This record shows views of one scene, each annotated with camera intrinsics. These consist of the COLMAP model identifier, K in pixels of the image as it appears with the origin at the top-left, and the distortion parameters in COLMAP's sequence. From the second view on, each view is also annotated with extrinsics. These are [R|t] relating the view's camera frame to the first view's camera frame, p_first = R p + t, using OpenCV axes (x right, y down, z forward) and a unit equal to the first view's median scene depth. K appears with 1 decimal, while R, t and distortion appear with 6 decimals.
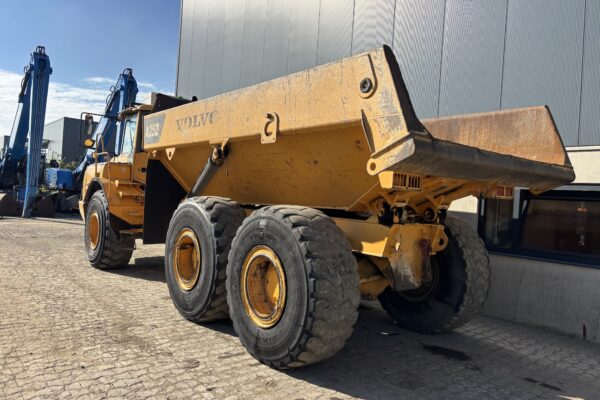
lens RADIAL K [[455.2, 0, 297.8], [0, 455.2, 199.3], [0, 0, 1]] dist [0.023888, -0.015146]
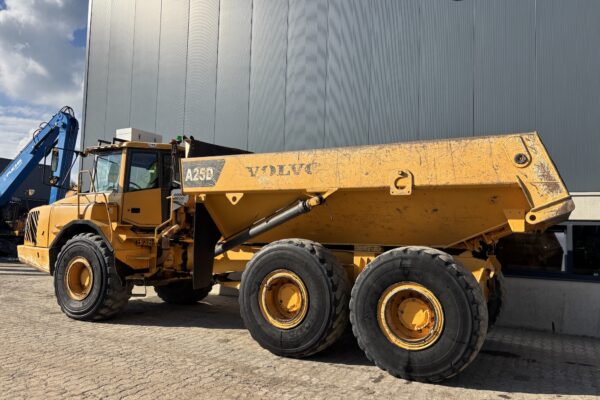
lens RADIAL K [[455.2, 0, 302.9], [0, 455.2, 200.4], [0, 0, 1]] dist [0.023888, -0.015146]
pose [[0.926952, -0.008353, 0.375088, -0.753659], [0.029173, 0.998330, -0.049864, -0.056651], [-0.374045, 0.057164, 0.925647, -0.021296]]
